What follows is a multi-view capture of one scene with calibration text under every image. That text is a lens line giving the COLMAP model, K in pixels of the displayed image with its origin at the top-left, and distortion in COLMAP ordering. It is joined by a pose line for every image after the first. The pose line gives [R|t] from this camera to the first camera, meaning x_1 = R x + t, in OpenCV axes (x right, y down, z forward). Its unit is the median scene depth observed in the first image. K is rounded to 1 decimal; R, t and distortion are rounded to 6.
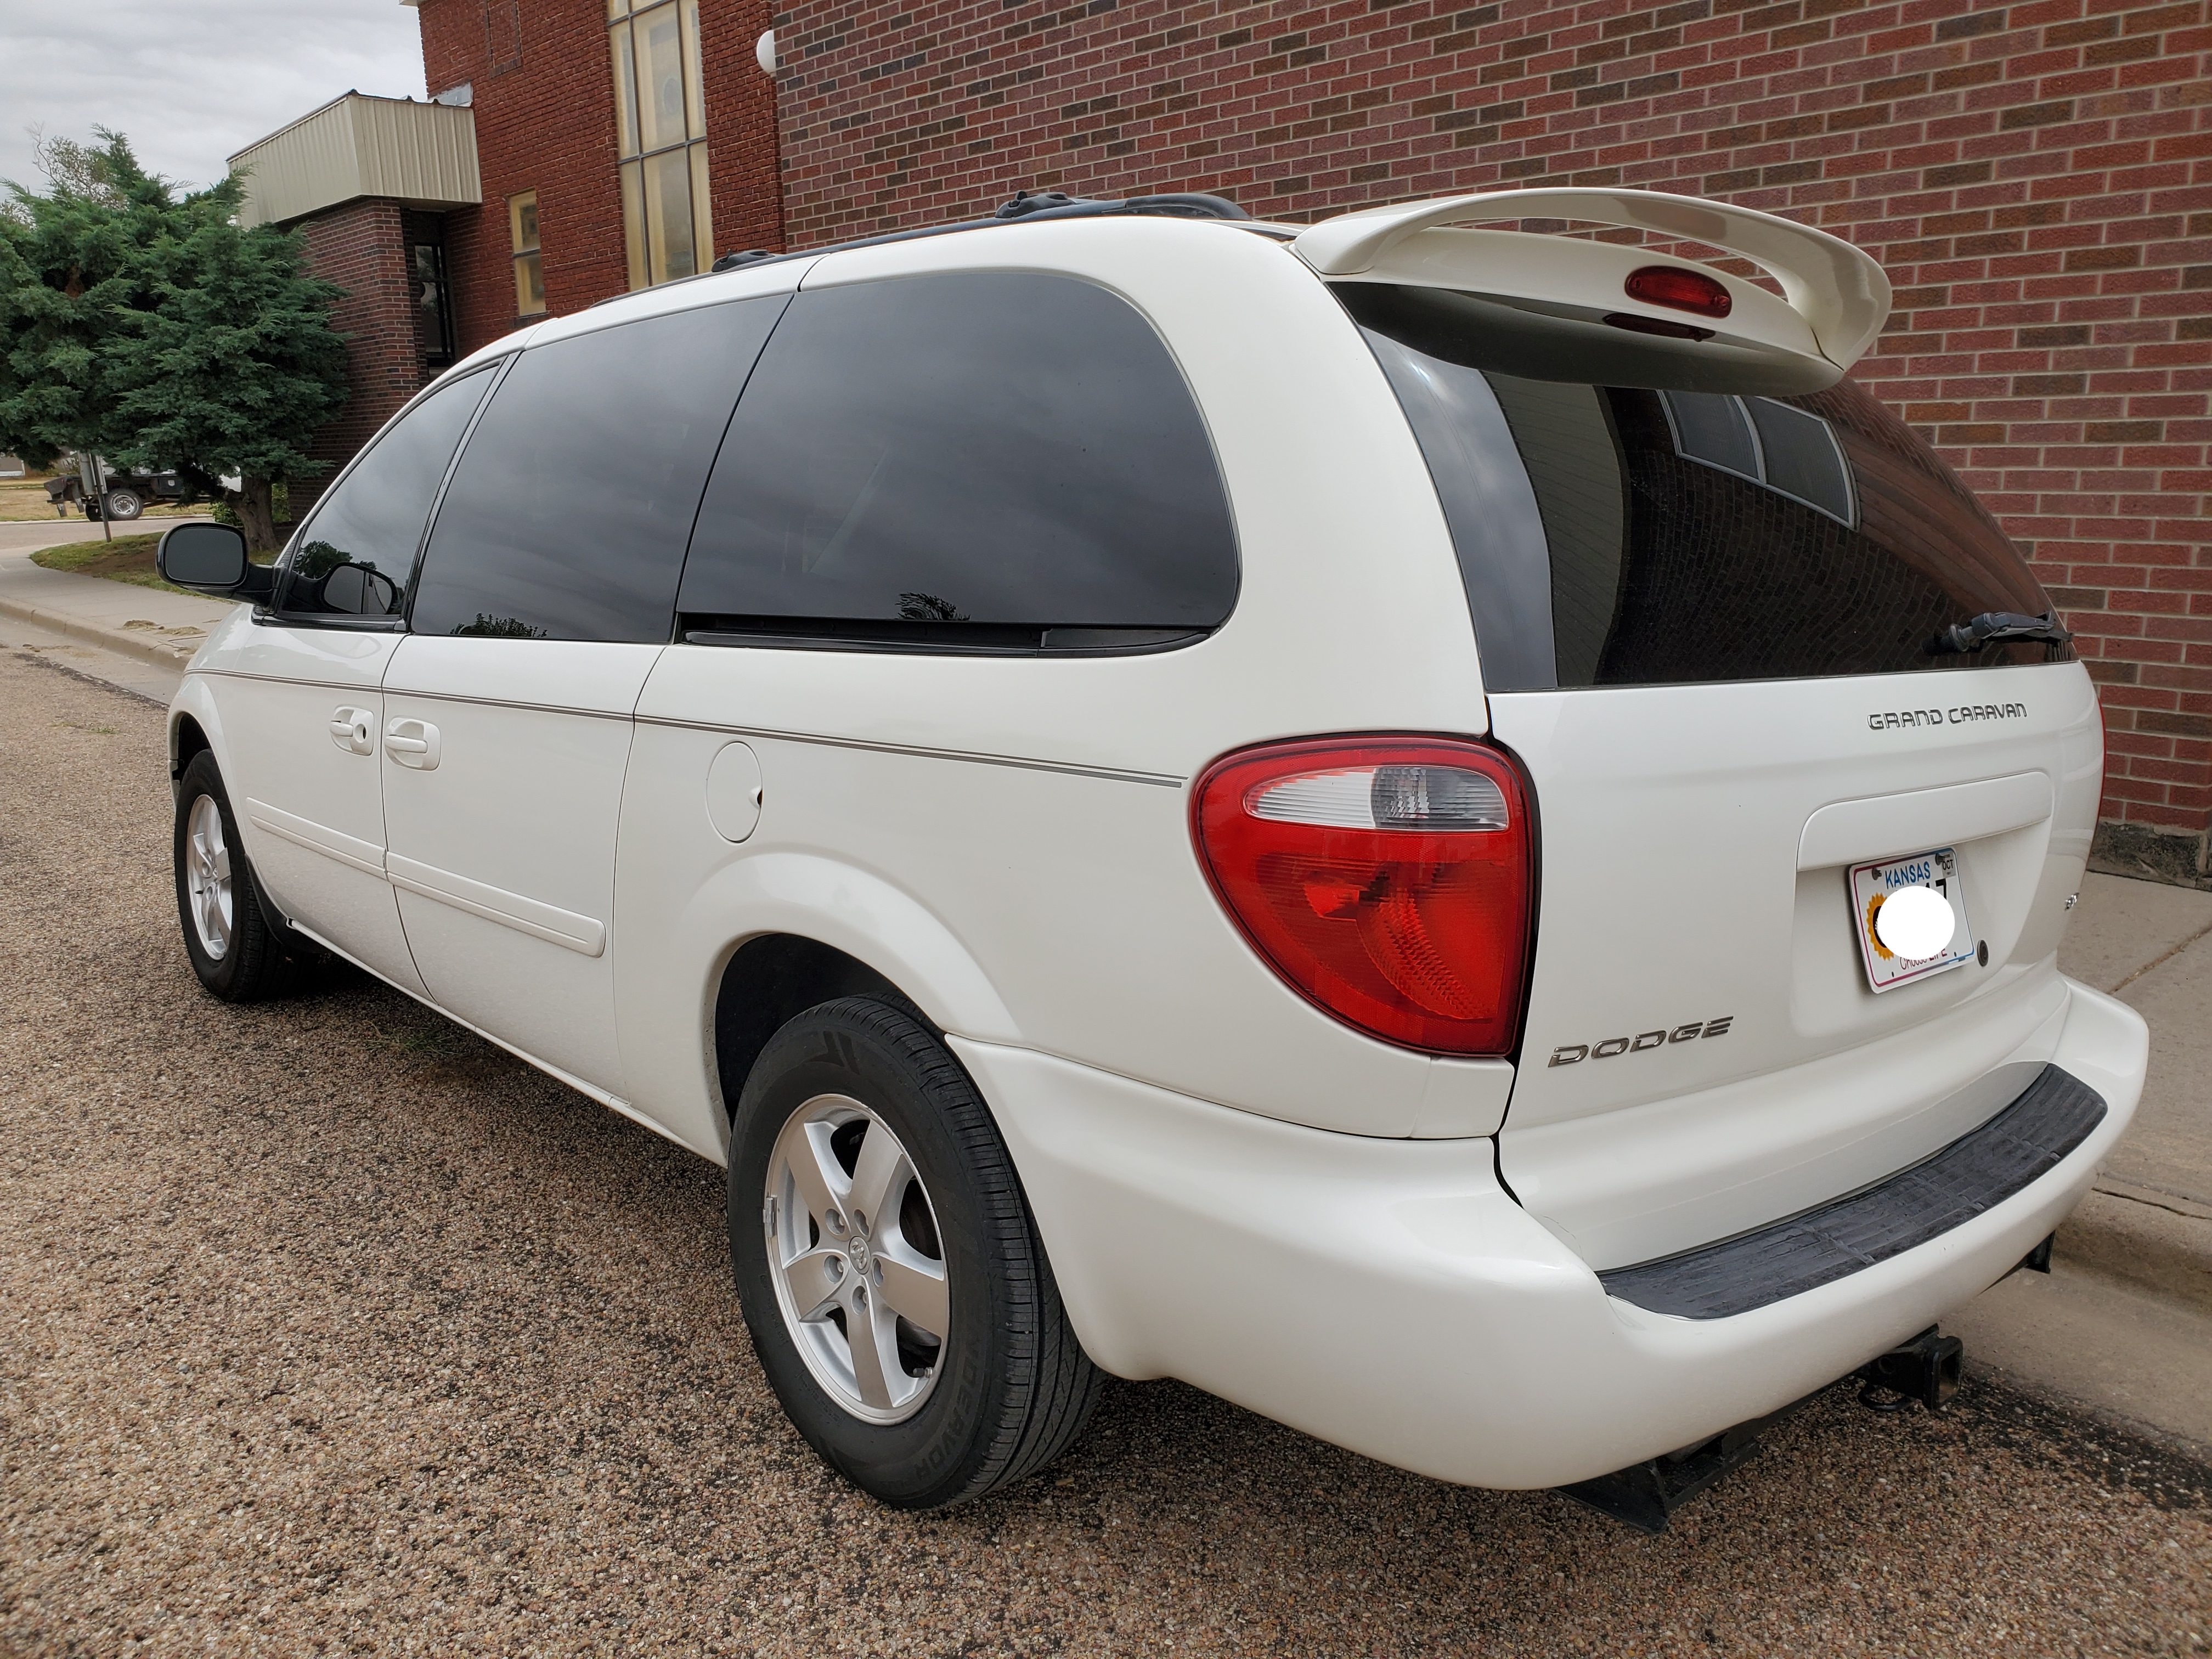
lens RADIAL K [[1763.3, 0, 1104.7], [0, 1763.3, 831.7], [0, 0, 1]] dist [-0.004790, -0.009974]
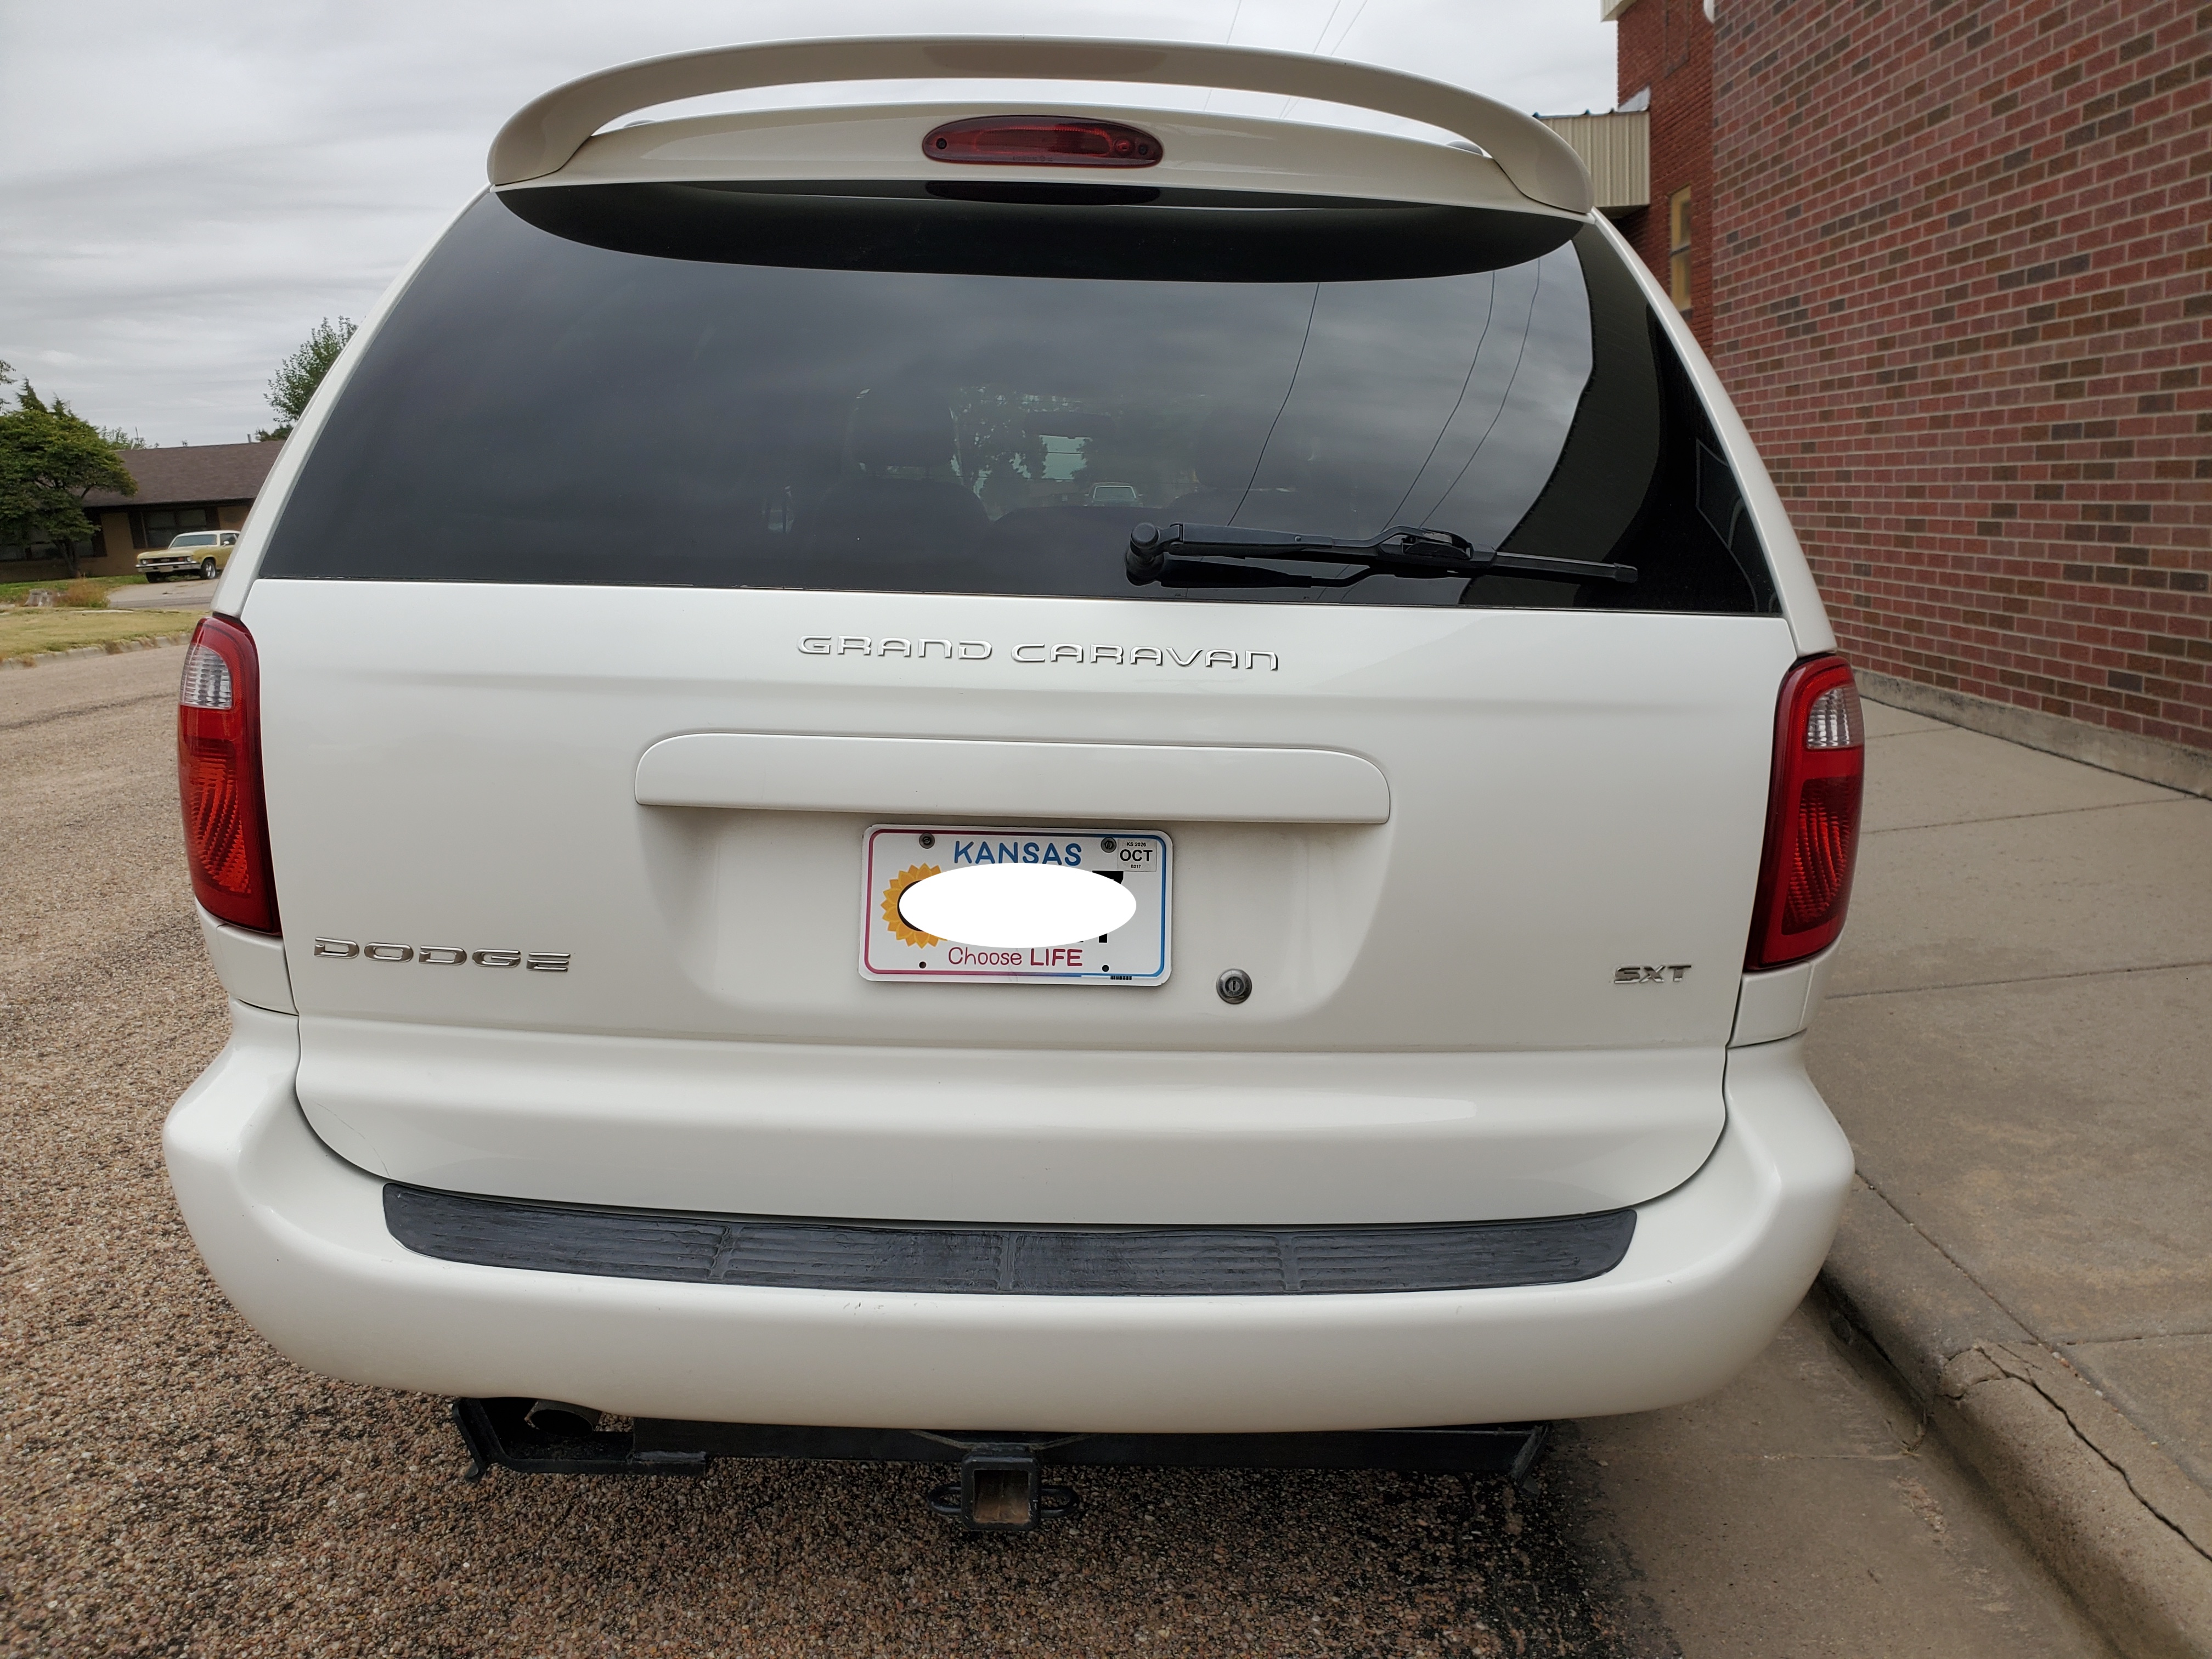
lens RADIAL K [[1763.3, 0, 1109.2], [0, 1763.3, 836.8], [0, 0, 1]] dist [-0.004790, -0.009974]
pose [[0.745091, 0.107717, -0.658207, 0.121376], [-0.109234, 0.993255, 0.038896, -0.002137], [0.657957, 0.042918, 0.751832, 0.053116]]
